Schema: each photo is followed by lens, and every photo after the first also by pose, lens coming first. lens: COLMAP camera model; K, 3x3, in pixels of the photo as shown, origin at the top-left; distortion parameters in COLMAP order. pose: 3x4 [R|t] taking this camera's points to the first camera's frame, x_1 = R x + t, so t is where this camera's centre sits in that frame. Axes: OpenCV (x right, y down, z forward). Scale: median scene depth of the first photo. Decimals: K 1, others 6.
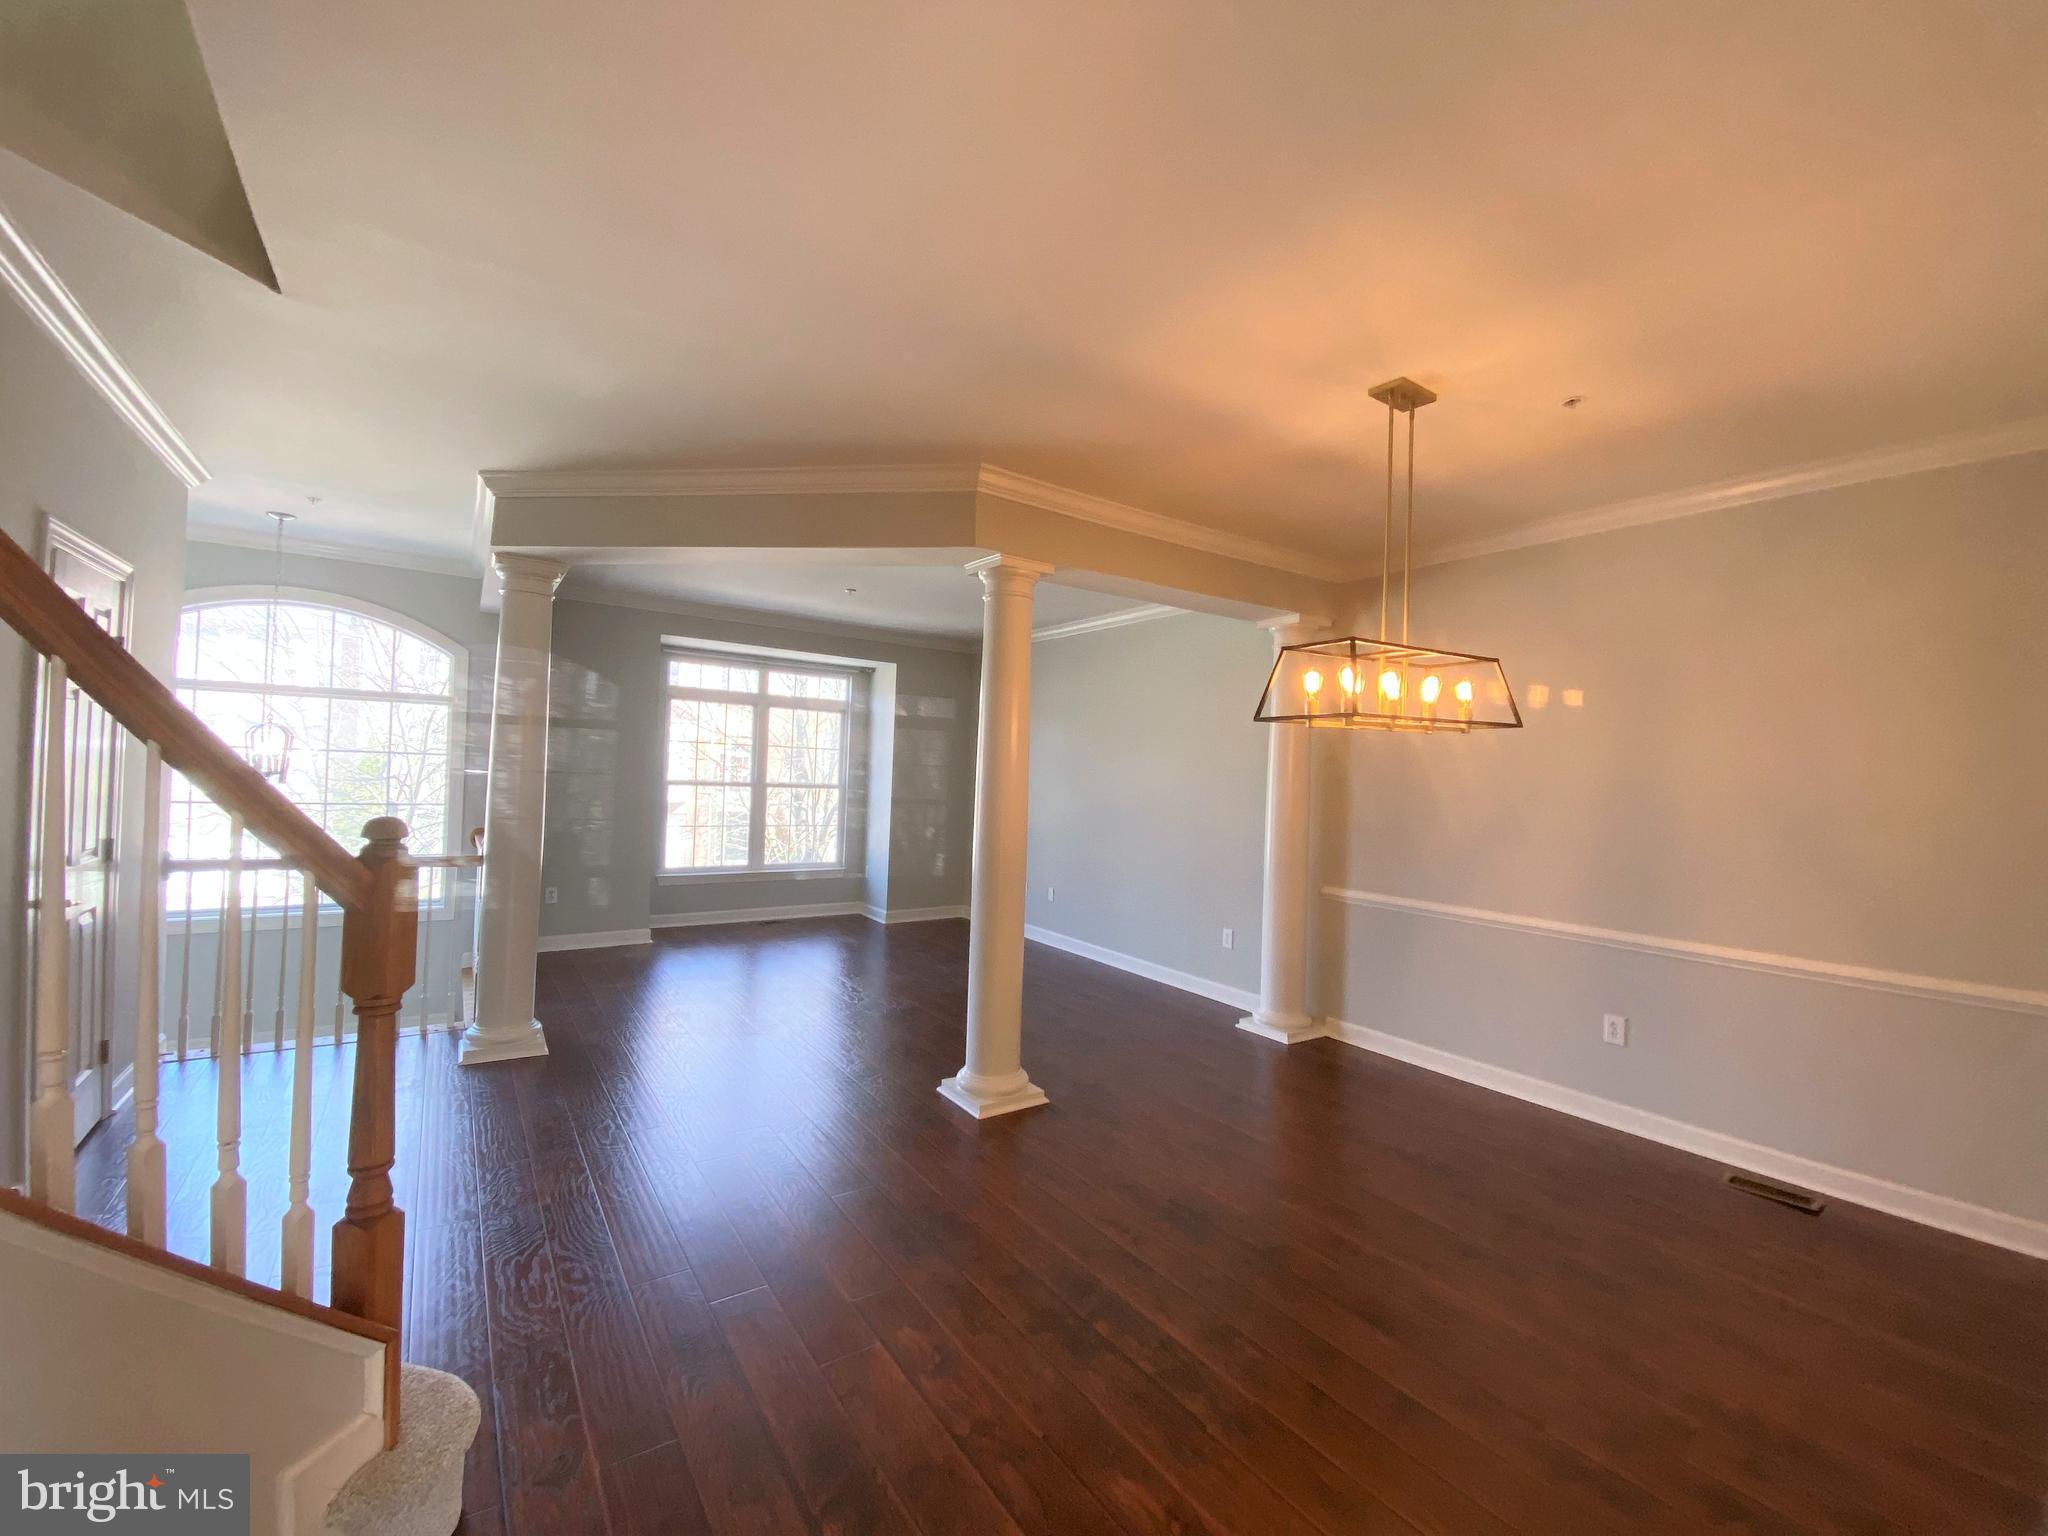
lens RADIAL K [[820.0, 0, 1024.0], [0, 820.0, 768.0], [0, 0, 1]] dist [0.026561, -0.022840]
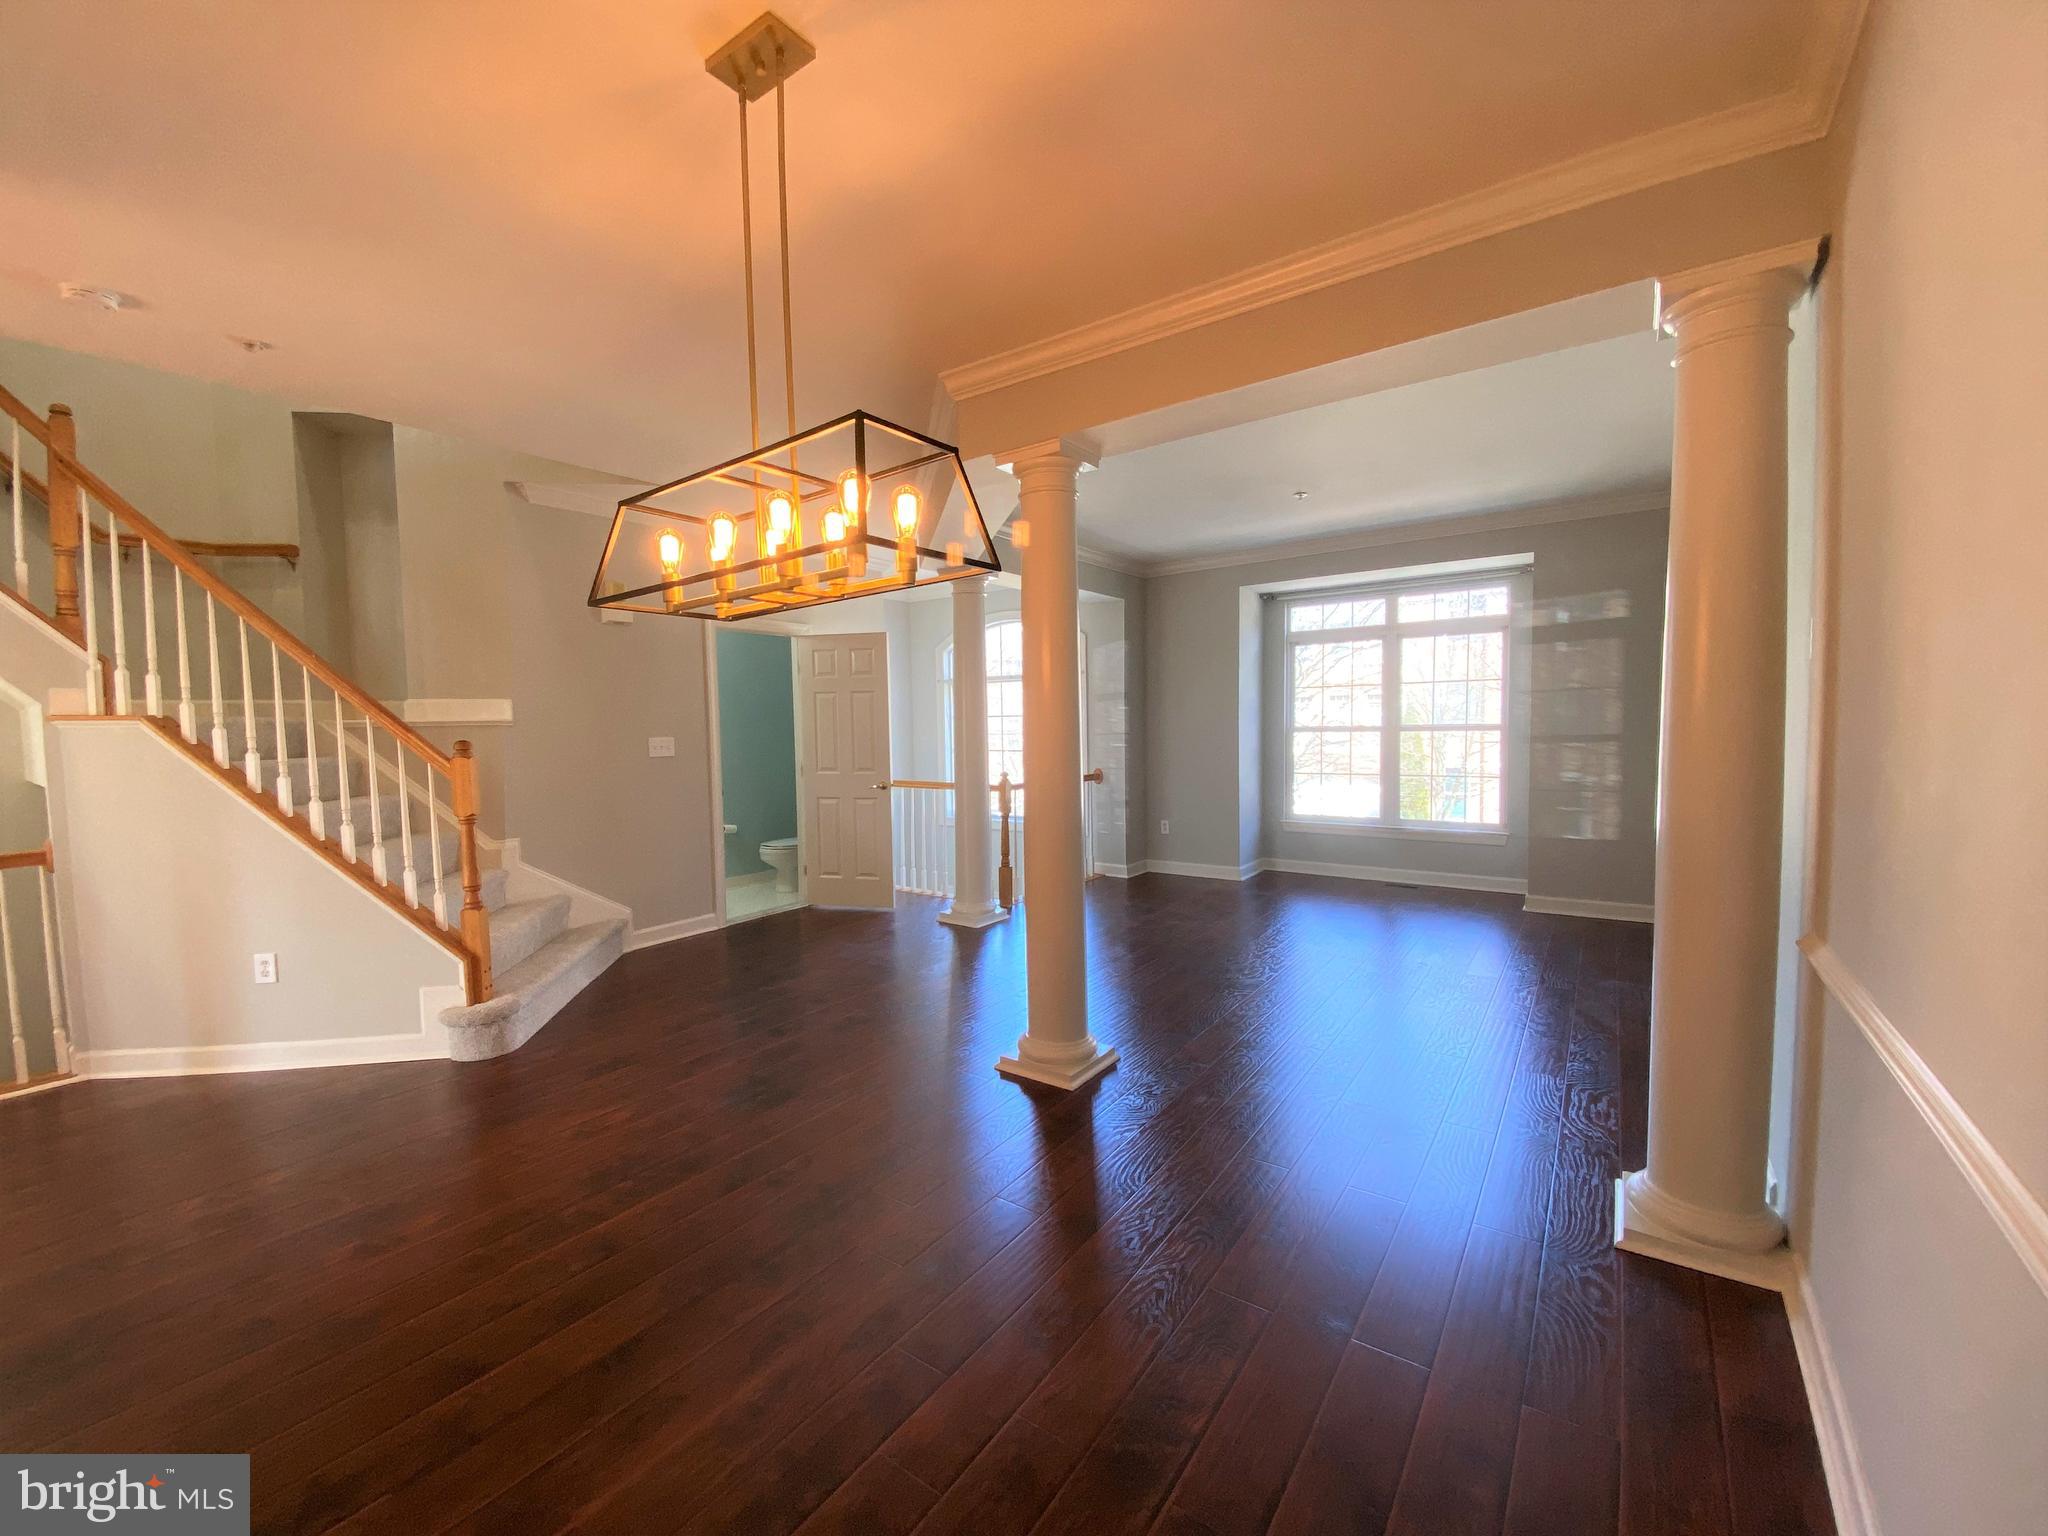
lens RADIAL K [[827.1, 0, 1019.6], [0, 827.1, 769.3], [0, 0, 1]] dist [0.024326, -0.020992]
pose [[0.334001, 0.005525, -0.942557, 0.657844], [0.035020, 0.999220, 0.018266, 0.058943], [0.941922, -0.039110, 0.333547, 0.570355]]
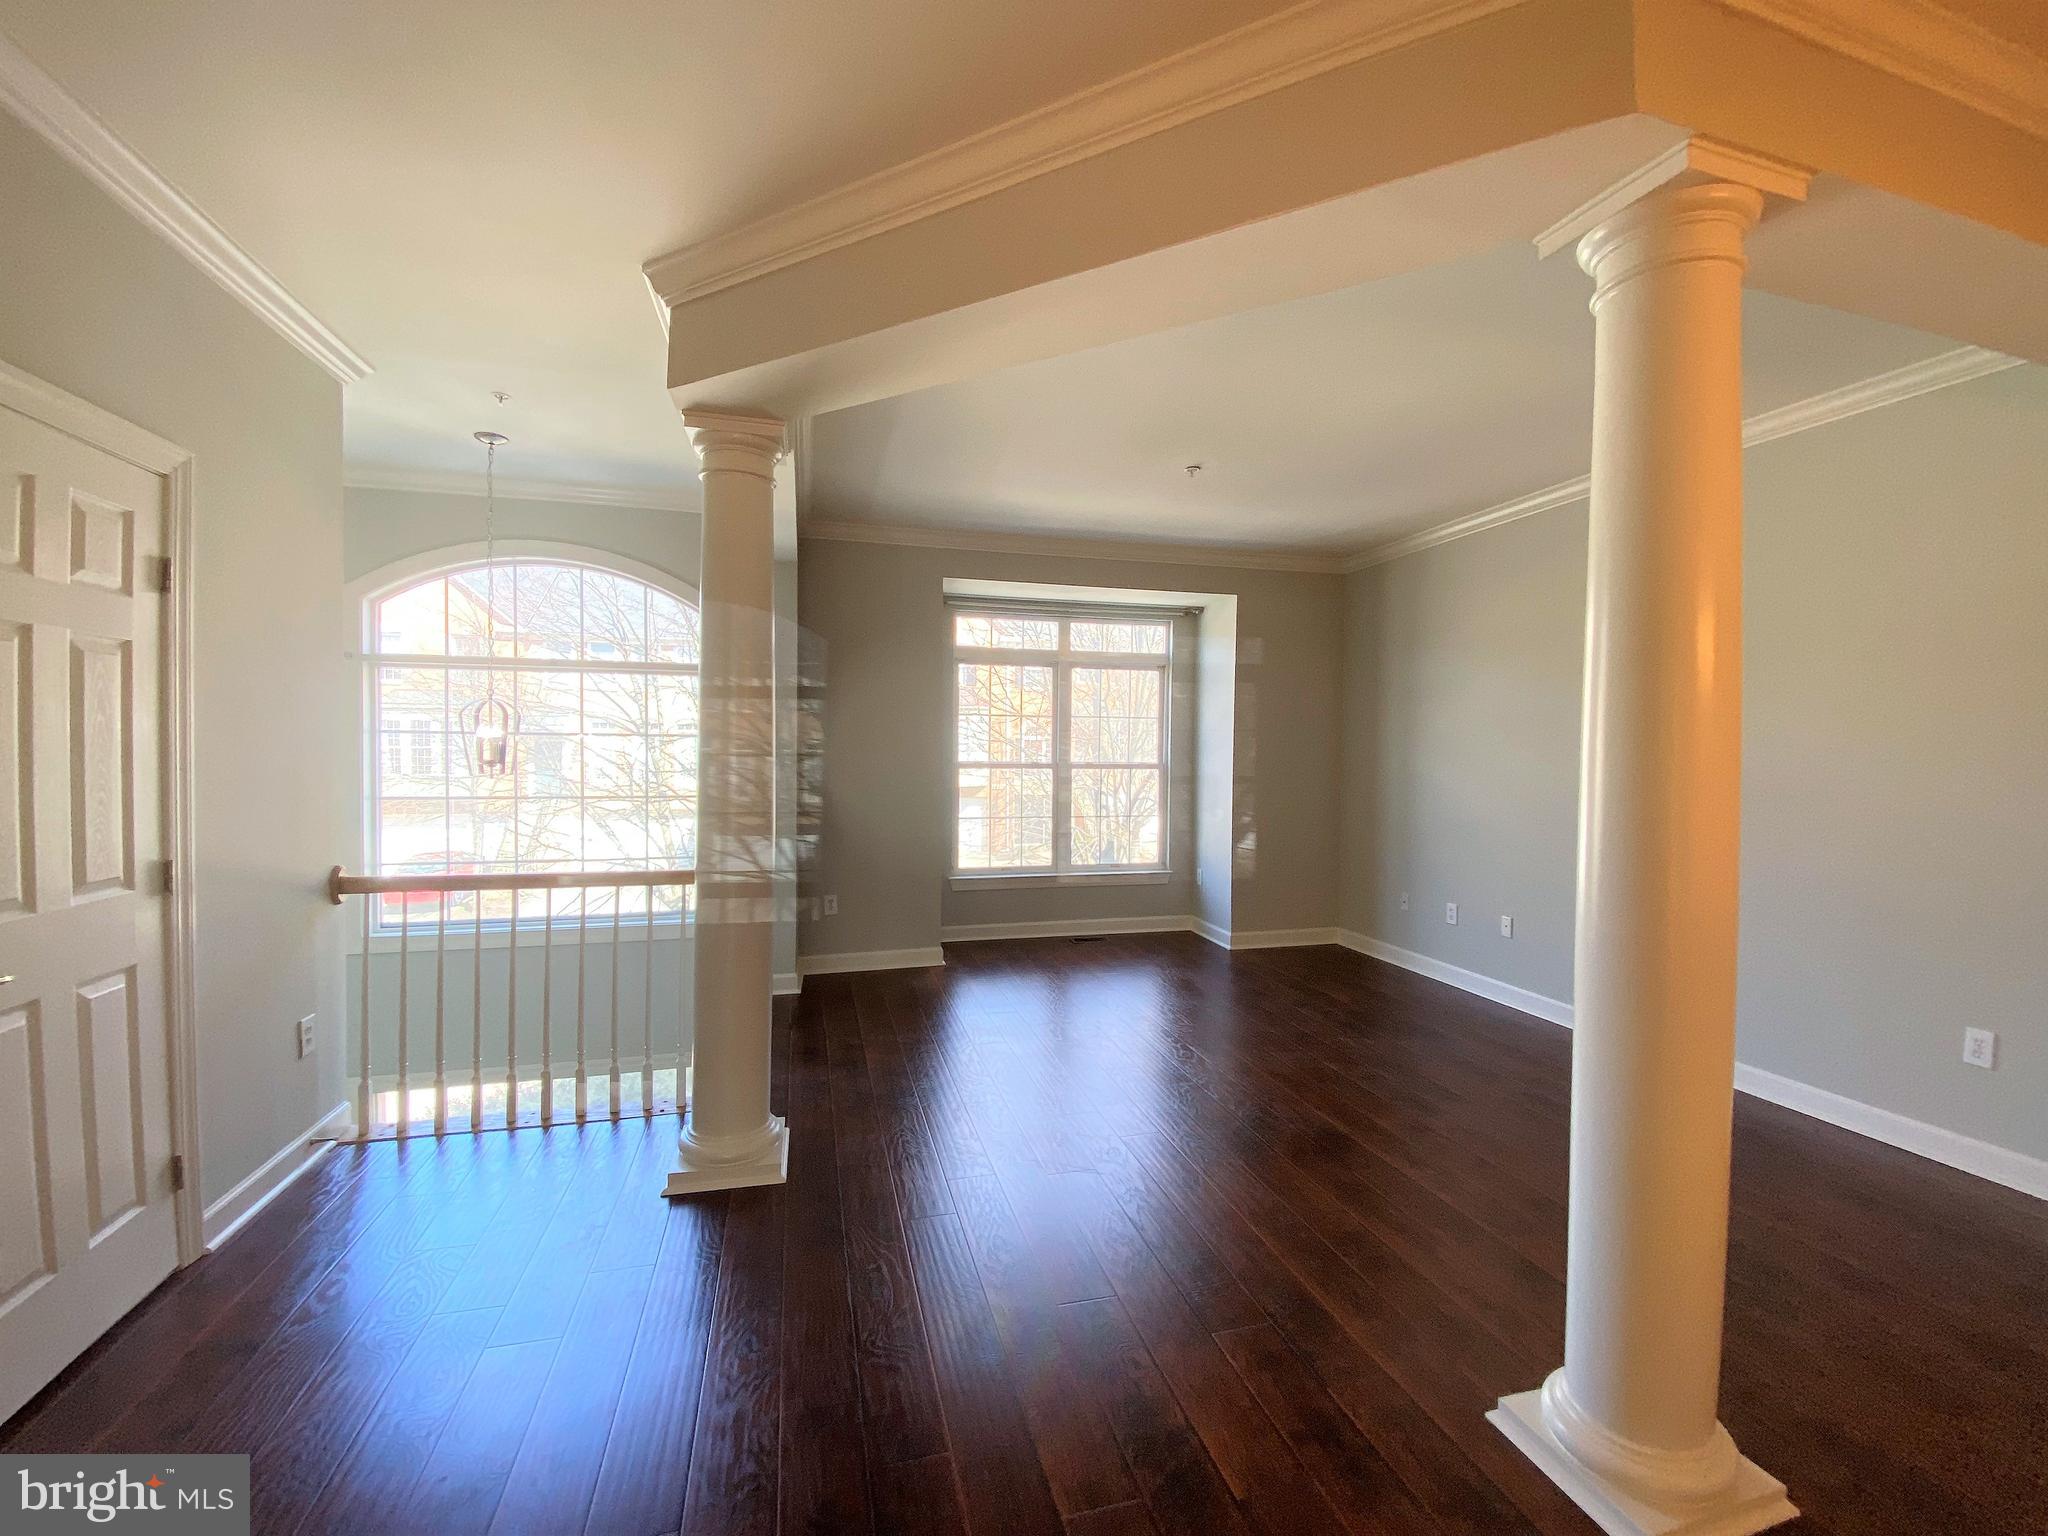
lens RADIAL K [[820.0, 0, 1024.0], [0, 820.0, 768.0], [0, 0, 1]] dist [0.026561, -0.022840]
pose [[0.941337, -0.022529, -0.336716, -0.158715], [0.029761, 0.999424, 0.016330, 0.014489], [0.336154, -0.025394, 0.941465, 0.422567]]
